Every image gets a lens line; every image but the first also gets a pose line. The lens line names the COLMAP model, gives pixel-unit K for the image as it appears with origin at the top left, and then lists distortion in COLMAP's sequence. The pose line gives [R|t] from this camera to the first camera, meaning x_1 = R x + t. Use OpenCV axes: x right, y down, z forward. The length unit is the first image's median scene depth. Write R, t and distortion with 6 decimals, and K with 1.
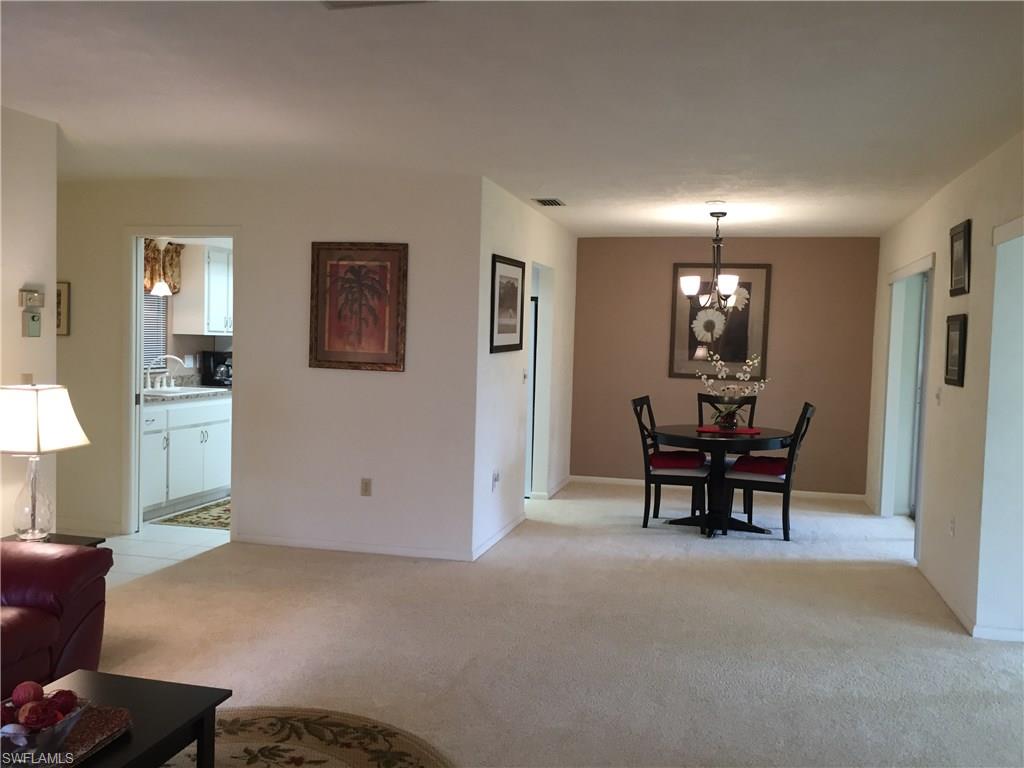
lens RADIAL K [[878.5, 0, 512.8], [0, 878.5, 379.9], [0, 0, 1]] dist [0.077334, -0.117599]
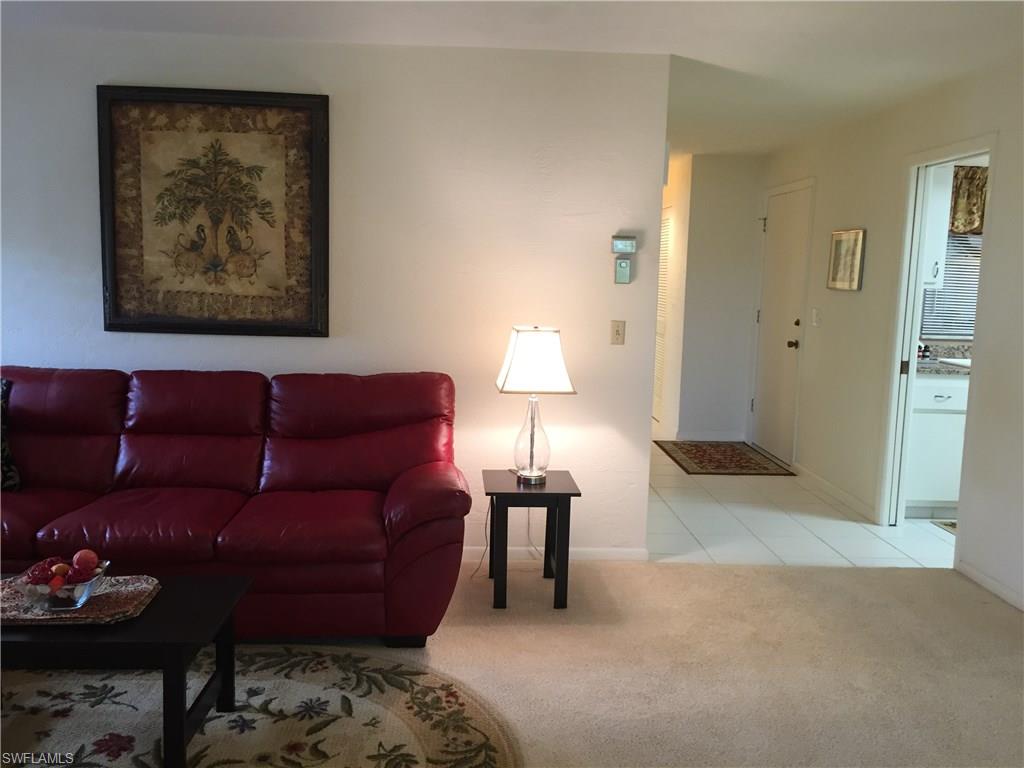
lens RADIAL K [[878.5, 0, 512.8], [0, 878.5, 379.9], [0, 0, 1]] dist [0.077334, -0.117599]
pose [[0.293977, 0.100755, -0.950487, 0.428765], [-0.069698, 0.994041, 0.083815, -0.017470], [0.953268, 0.041607, 0.299247, 0.679577]]
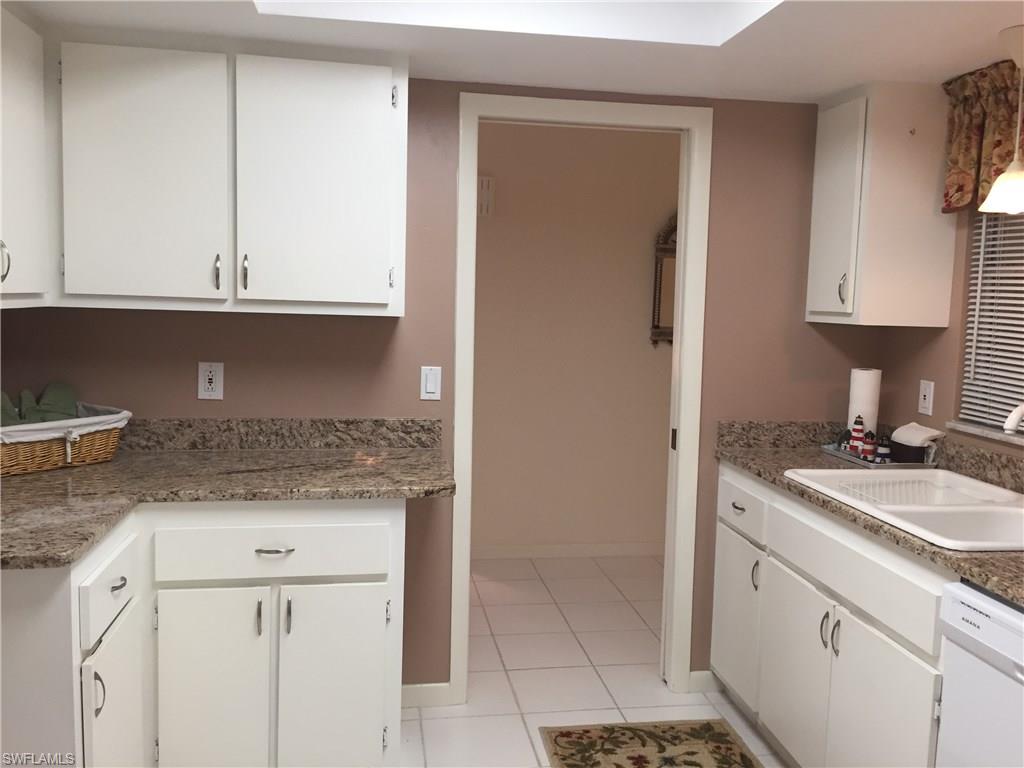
lens RADIAL K [[878.5, 0, 512.8], [0, 878.5, 379.9], [0, 0, 1]] dist [0.077334, -0.117599]
pose [[-0.913641, -0.012838, -0.406320, -0.198836], [-0.071640, 0.988943, 0.129842, -0.126083], [0.400160, 0.147738, -0.904459, 2.404642]]
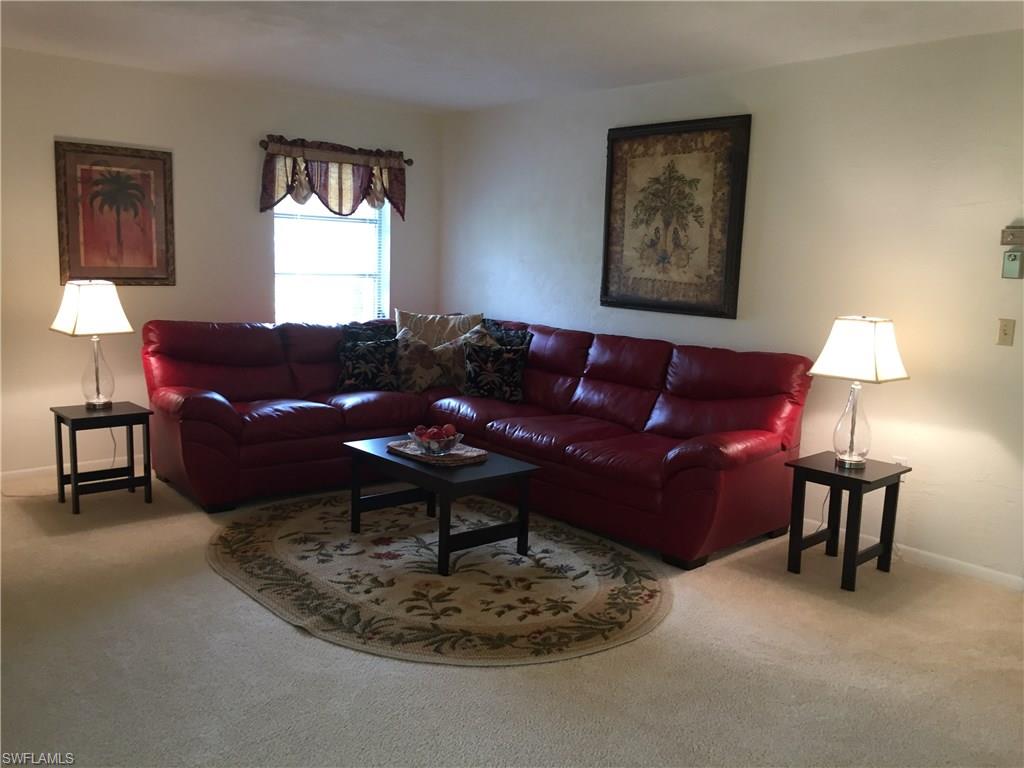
lens RADIAL K [[878.5, 0, 512.8], [0, 878.5, 379.9], [0, 0, 1]] dist [0.077334, -0.117599]
pose [[-0.560706, 0.075531, -0.824563, 0.575837], [-0.093495, 0.983687, 0.153684, -0.044015], [0.822720, 0.163264, -0.544497, 1.254483]]
